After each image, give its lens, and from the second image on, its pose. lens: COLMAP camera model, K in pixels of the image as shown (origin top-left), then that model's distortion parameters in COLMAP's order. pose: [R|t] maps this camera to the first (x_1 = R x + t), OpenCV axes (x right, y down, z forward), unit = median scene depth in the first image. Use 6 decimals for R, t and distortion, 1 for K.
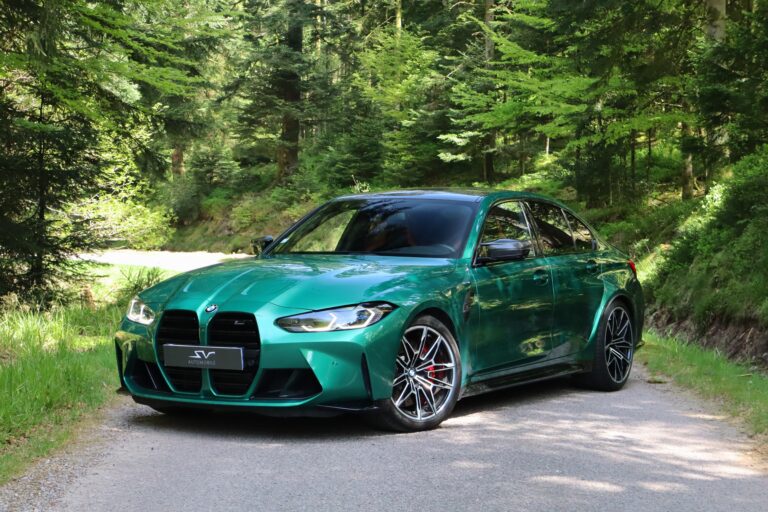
lens RADIAL K [[1602.0, 0, 382.2], [0, 1602.0, 275.1], [0, 0, 1]] dist [0.018502, 0.022033]
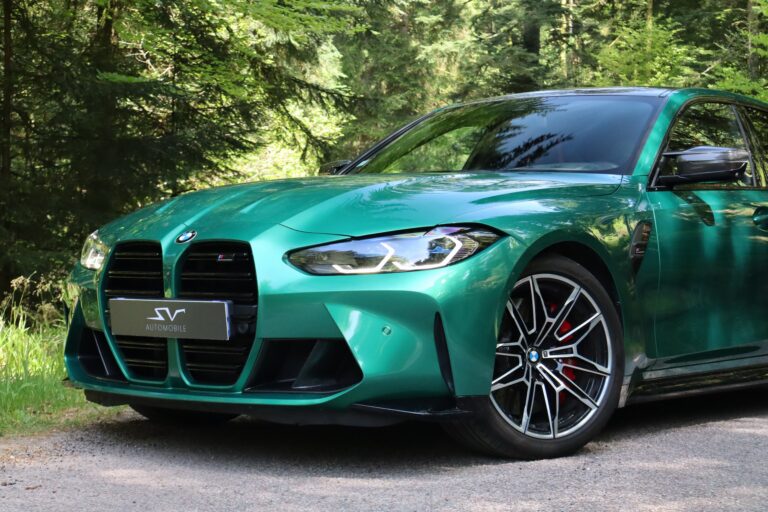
lens RADIAL K [[1602.0, 0, 382.2], [0, 1602.0, 275.1], [0, 0, 1]] dist [0.018502, 0.022033]
pose [[0.985461, 0.005024, -0.169830, 0.032876], [-0.010797, 0.999394, -0.033087, 0.027854], [0.169560, 0.034439, 0.984918, 0.228541]]
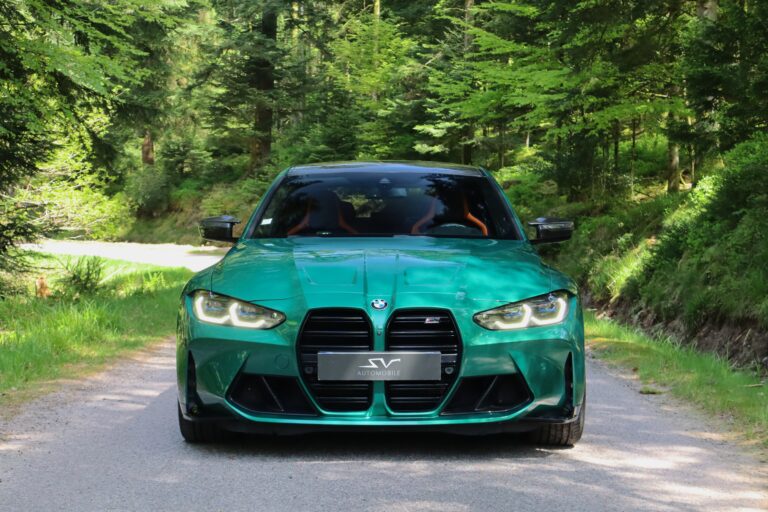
lens RADIAL K [[1605.3, 0, 384.0], [0, 1605.3, 256.0], [0, 0, 1]] dist [0.058481, 0.097506]
pose [[0.999853, 0.010263, 0.013734, 0.006942], [-0.010129, 0.999901, -0.009786, 0.001588], [-0.013833, 0.009646, 0.999858, 0.056685]]
